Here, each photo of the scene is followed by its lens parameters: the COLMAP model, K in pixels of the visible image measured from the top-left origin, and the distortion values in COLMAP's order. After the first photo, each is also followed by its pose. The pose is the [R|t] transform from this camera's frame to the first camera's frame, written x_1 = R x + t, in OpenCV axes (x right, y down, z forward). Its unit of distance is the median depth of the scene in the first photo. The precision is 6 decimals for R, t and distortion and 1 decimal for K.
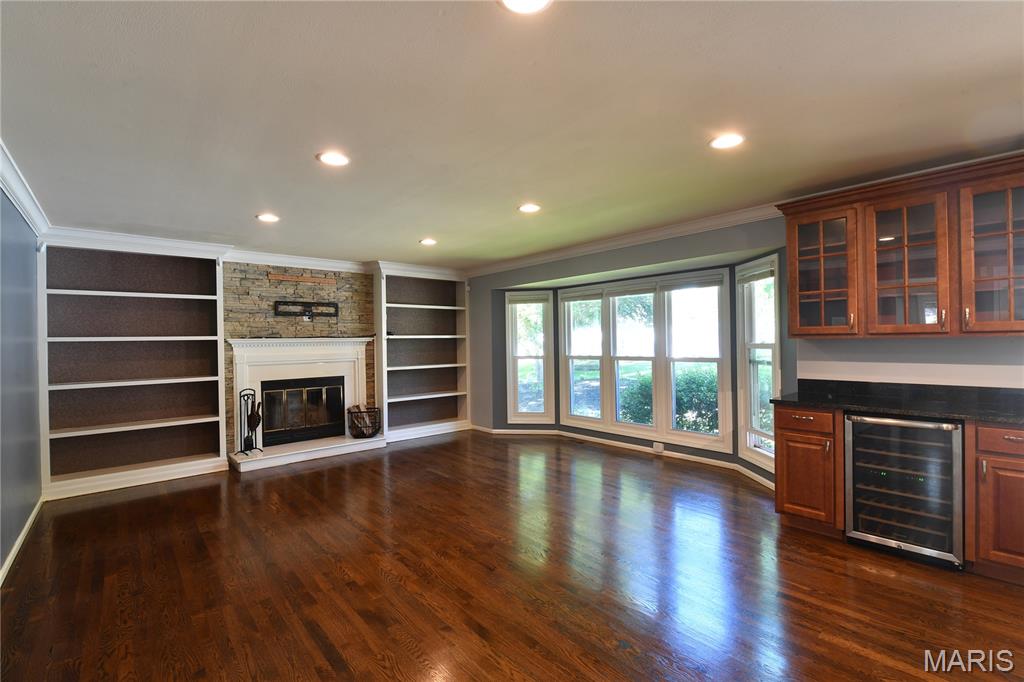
lens RADIAL K [[445.1, 0, 512.0], [0, 445.1, 341.0], [0, 0, 1]] dist [-0.001732, -0.007084]
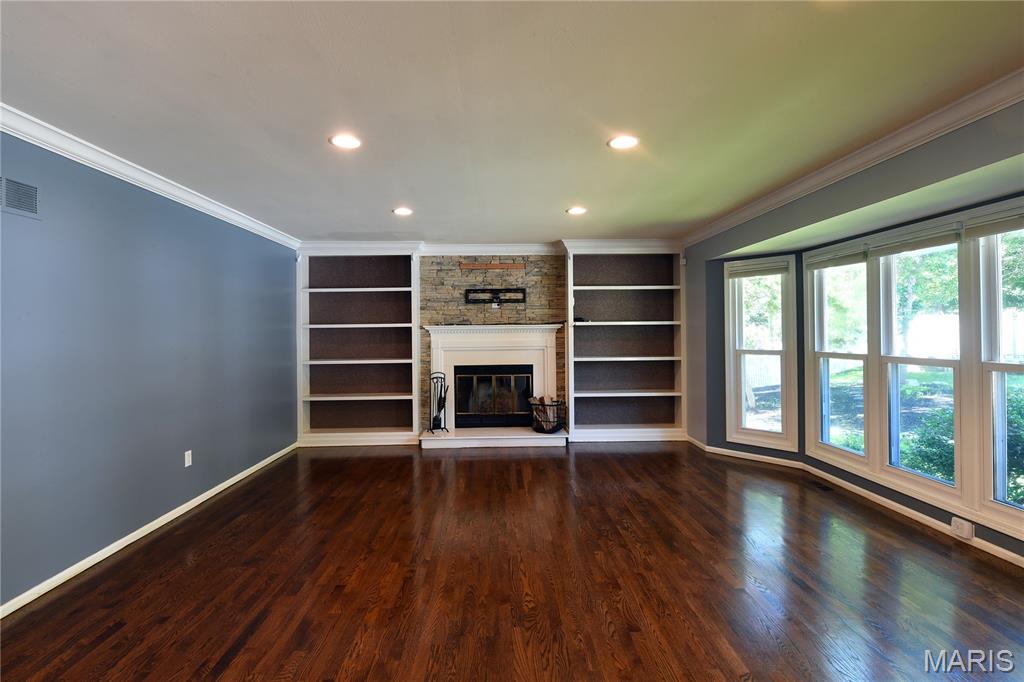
lens RADIAL K [[473.9, 0, 514.3], [0, 473.9, 325.3], [0, 0, 1]] dist [-0.009976, -0.000829]
pose [[0.774788, 0.001349, -0.632220, 0.240581], [-0.002519, 0.999996, -0.000953, -0.004637], [0.632216, 0.002331, 0.774788, 0.195688]]
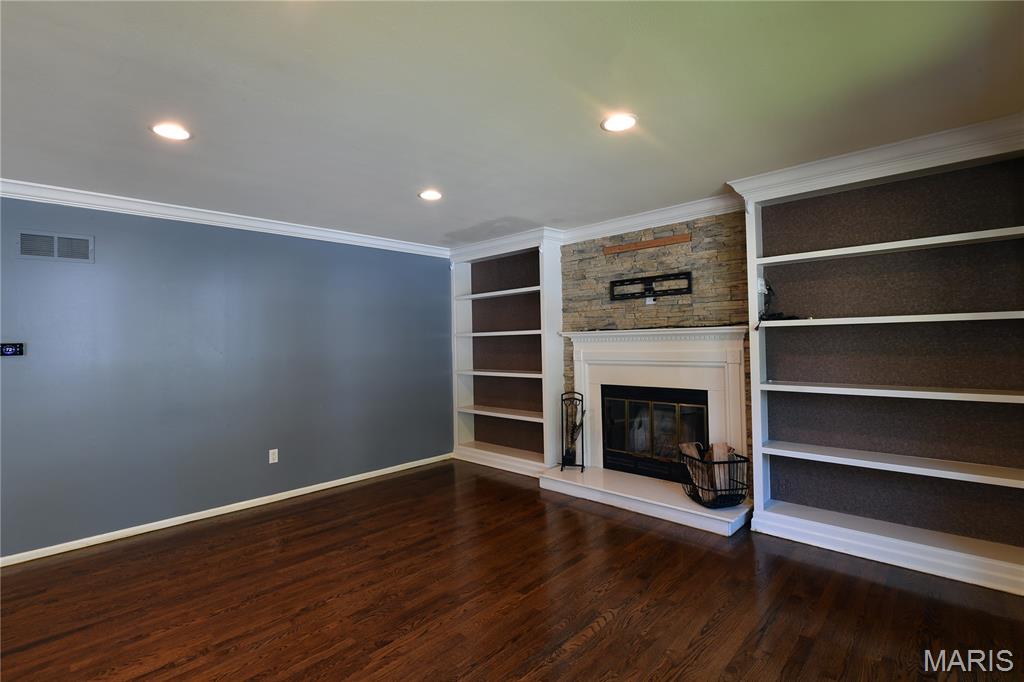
lens RADIAL K [[473.9, 0, 514.3], [0, 473.9, 325.3], [0, 0, 1]] dist [-0.009976, -0.000829]
pose [[0.078263, -0.015388, -0.996814, 0.249630], [0.021753, 0.999669, -0.013725, -0.006524], [0.996695, -0.020609, 0.078572, 0.714724]]
